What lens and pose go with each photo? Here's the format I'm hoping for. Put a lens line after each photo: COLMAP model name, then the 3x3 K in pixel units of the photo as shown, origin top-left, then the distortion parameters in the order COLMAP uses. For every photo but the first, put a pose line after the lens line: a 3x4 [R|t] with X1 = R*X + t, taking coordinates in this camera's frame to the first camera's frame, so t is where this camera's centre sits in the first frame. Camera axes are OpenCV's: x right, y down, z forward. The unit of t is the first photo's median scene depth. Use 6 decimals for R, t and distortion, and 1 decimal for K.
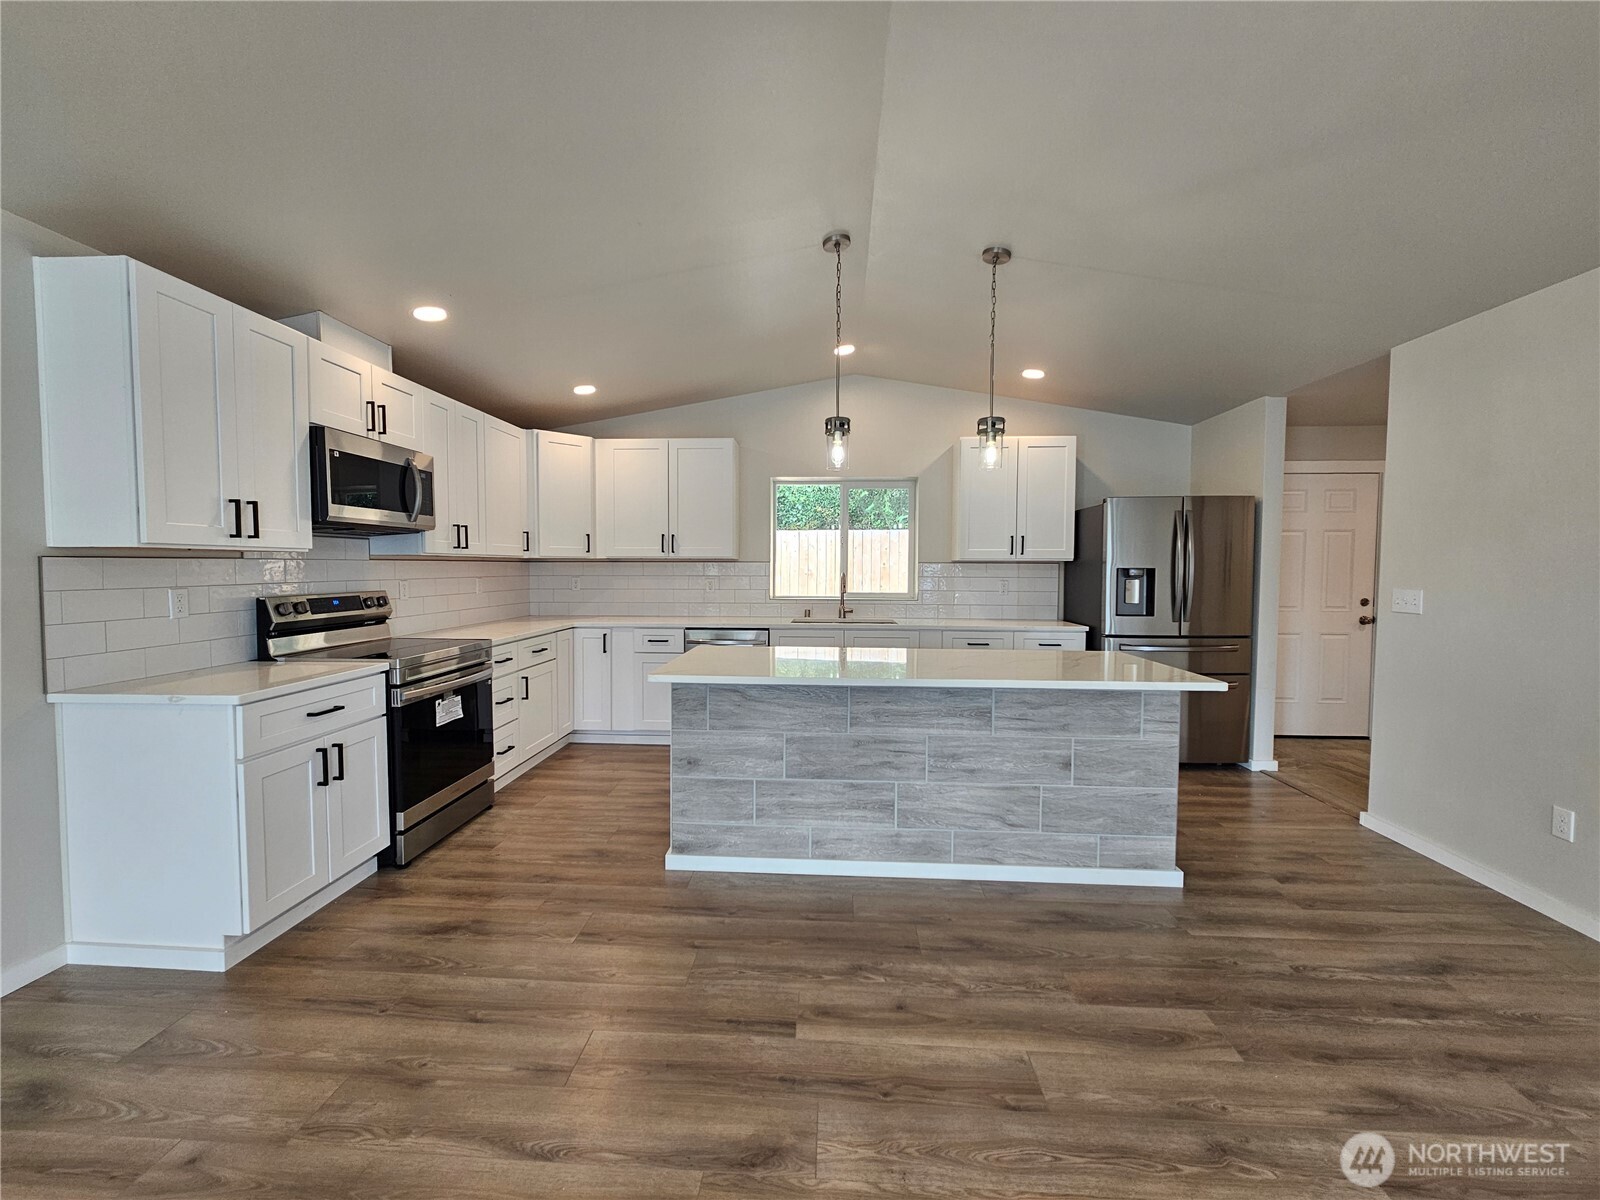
lens RADIAL K [[657.4, 0, 796.8], [0, 657.4, 594.3], [0, 0, 1]] dist [-0.003778, 0.001062]
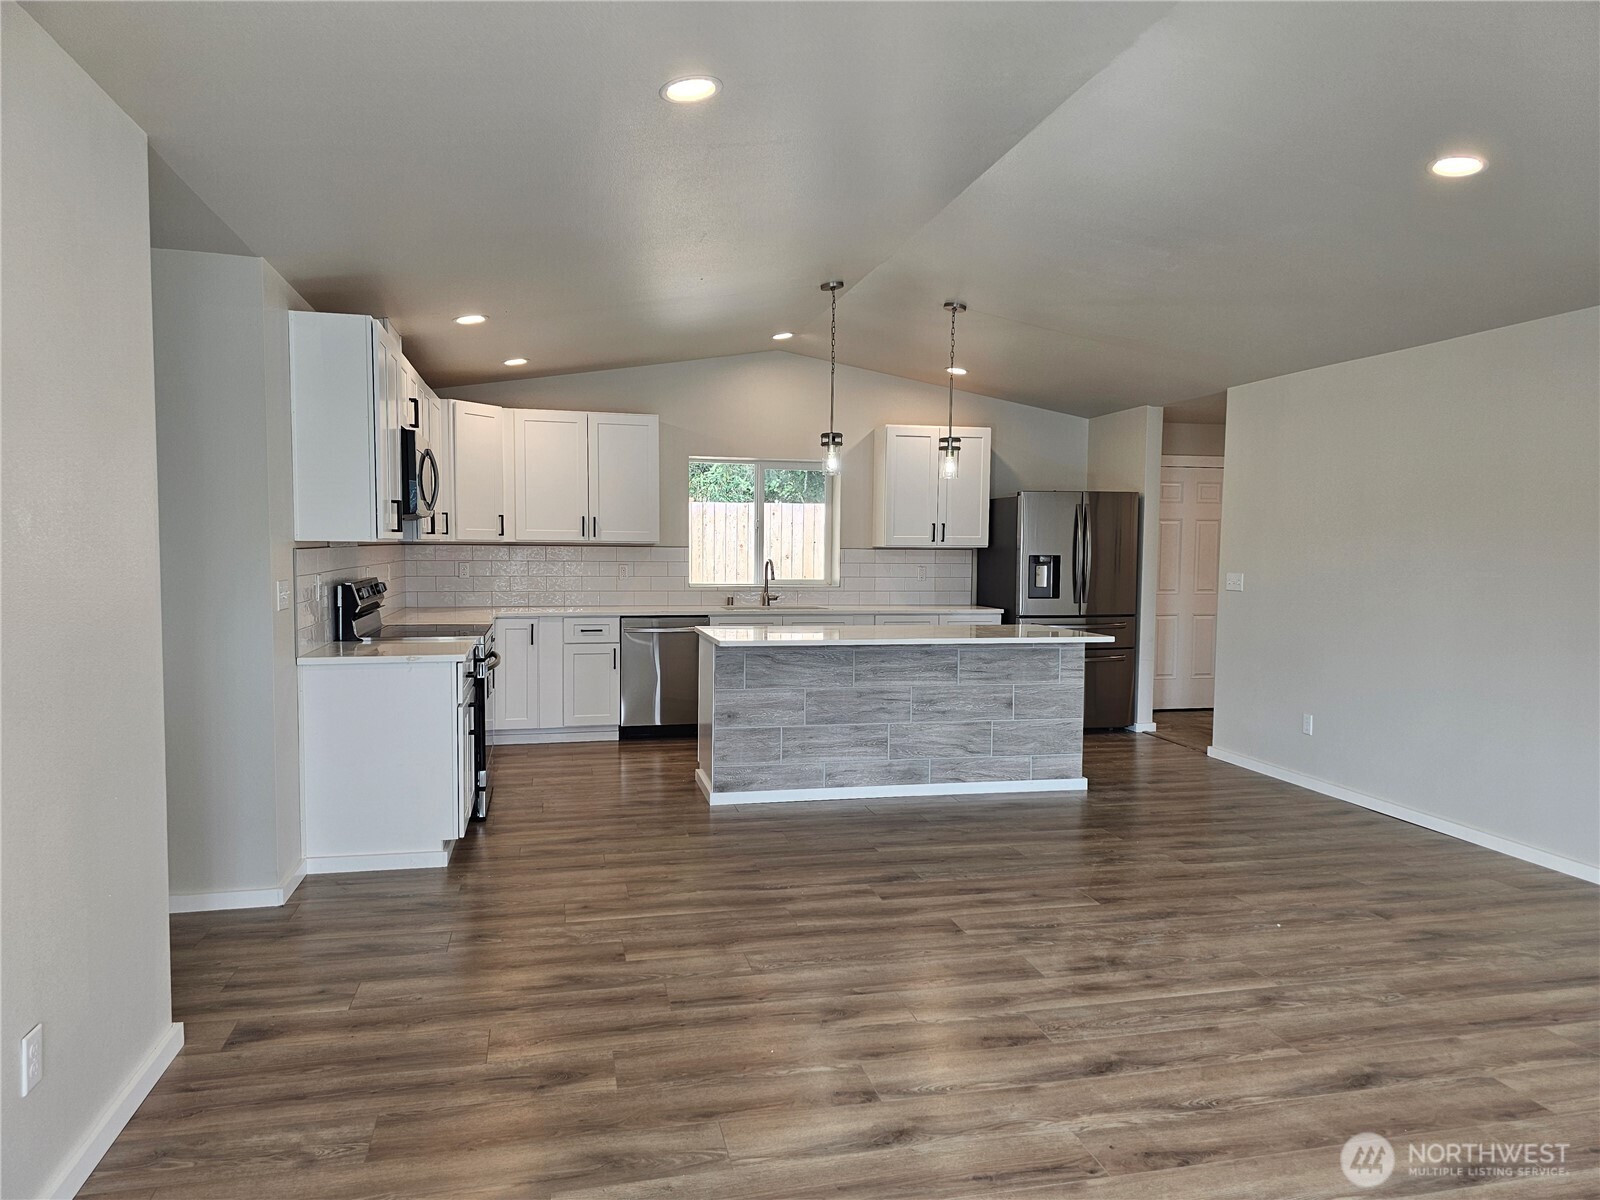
lens RADIAL K [[1073.5, 0, 814.5], [0, 1073.5, 602.5], [0, 0, 1]] dist [0.070783, -0.057759]
pose [[0.955245, -0.010504, 0.295629, -0.602753], [0.006259, 0.999863, 0.015302, 0.015004], [-0.295749, -0.012767, 0.955180, -0.956770]]
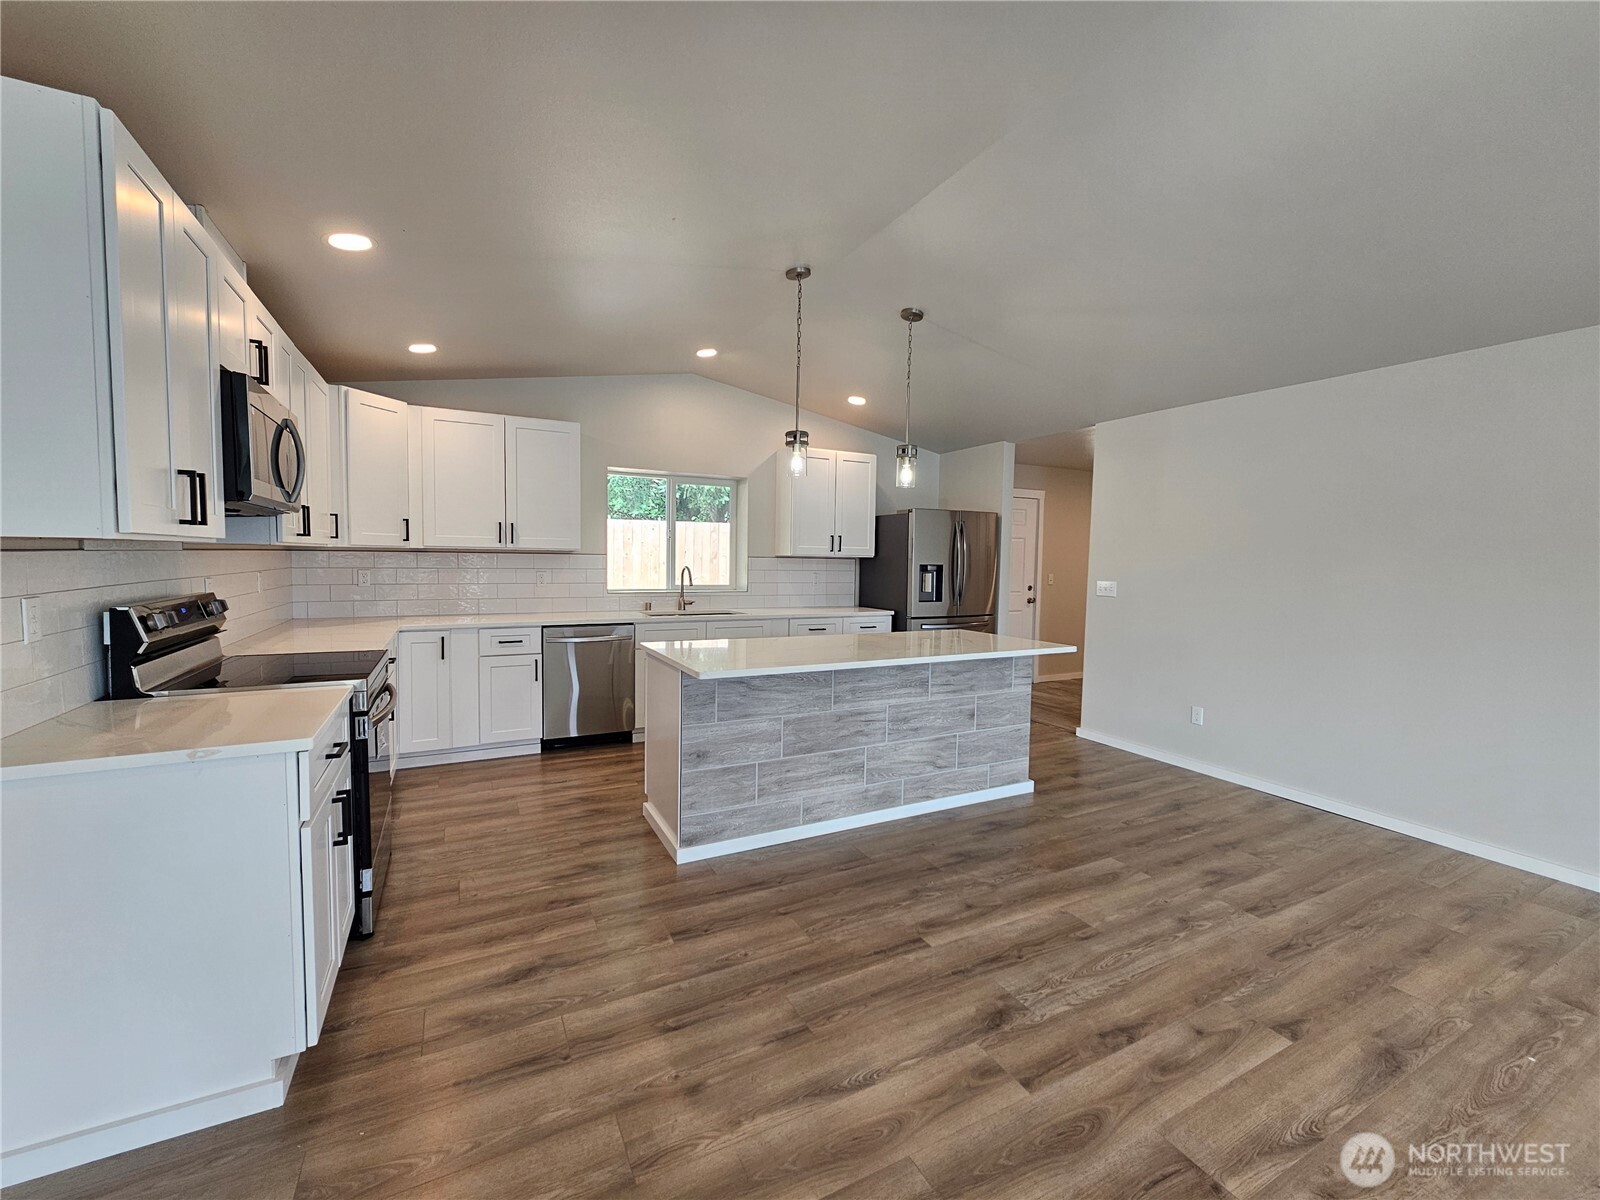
lens RADIAL K [[657.4, 0, 803.0], [0, 657.4, 592.1], [0, 0, 1]] dist [-0.003778, 0.001062]
pose [[0.856412, -0.016335, 0.516035, -0.552590], [0.007691, 0.999792, 0.018884, -0.018275], [-0.516236, -0.012204, 0.856360, 0.038758]]
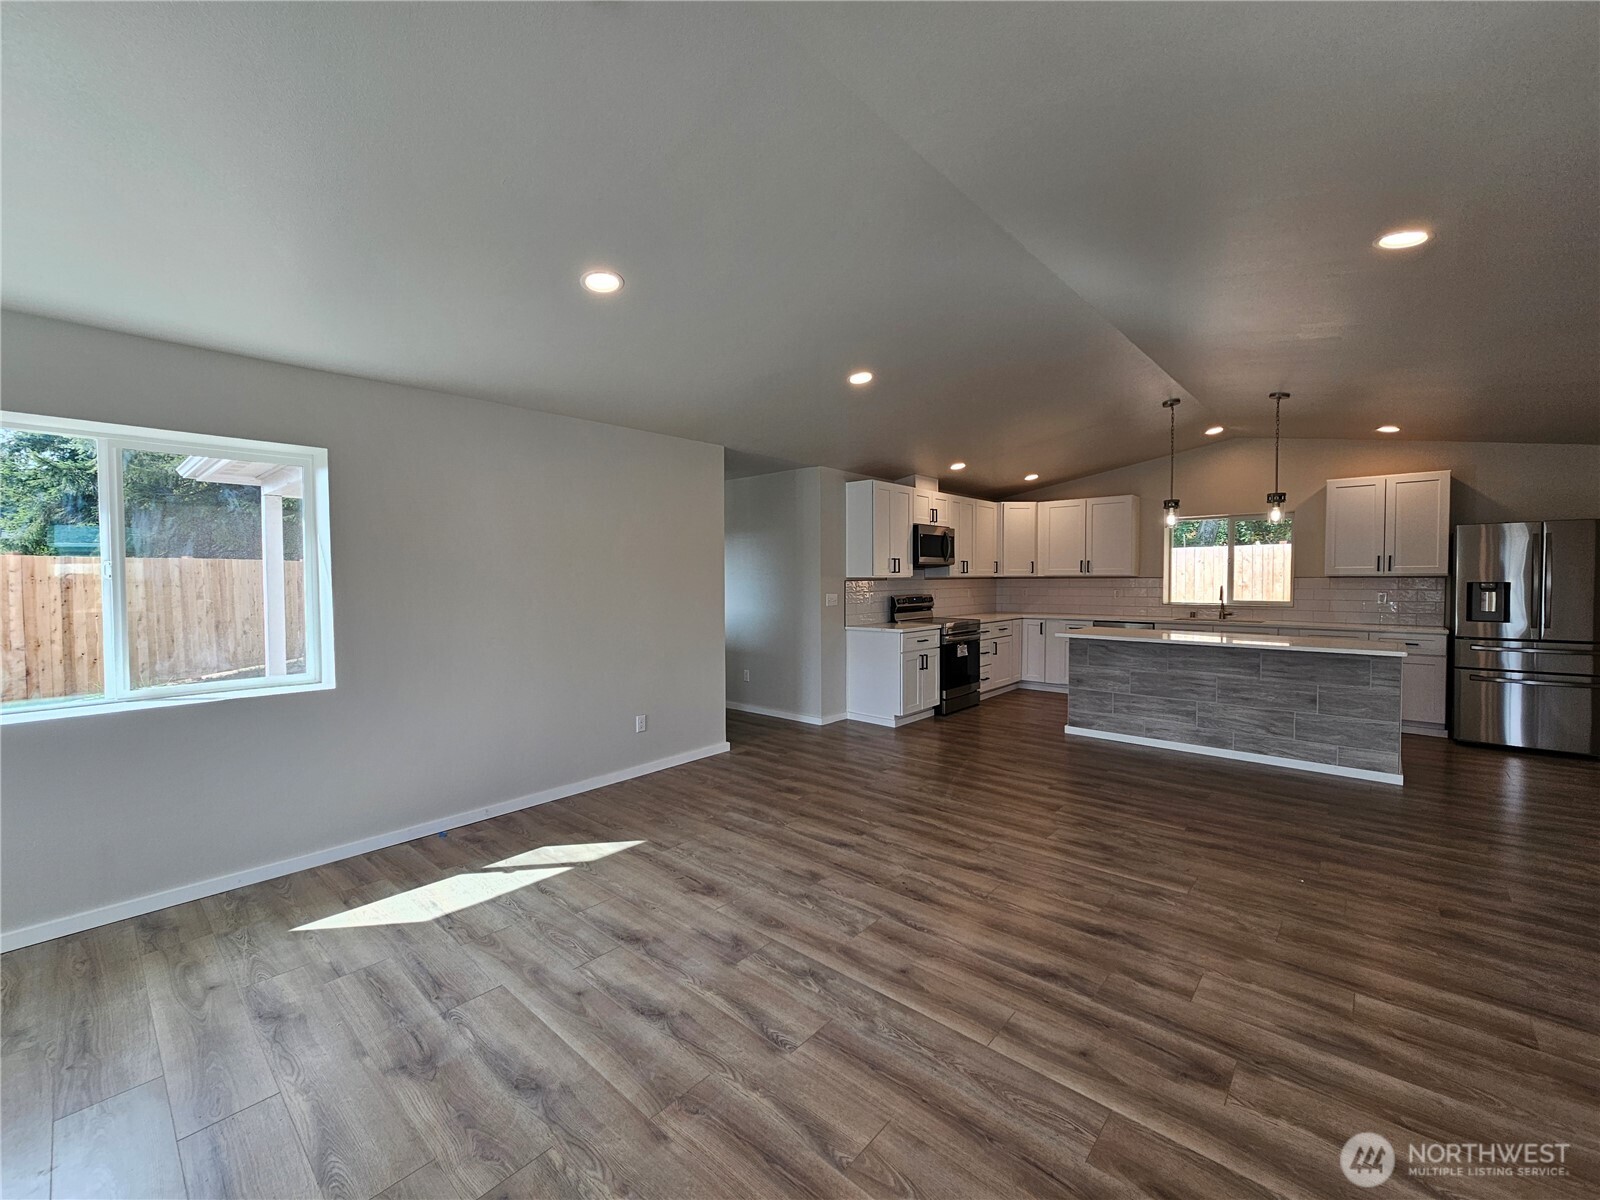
lens RADIAL K [[657.4, 0, 789.8], [0, 657.4, 599.6], [0, 0, 1]] dist [-0.003778, 0.001062]
pose [[0.781533, 0.013614, -0.623716, 0.397956], [-0.018493, 0.999828, -0.001349, 0.026797], [0.623590, 0.012589, 0.781650, -1.124430]]
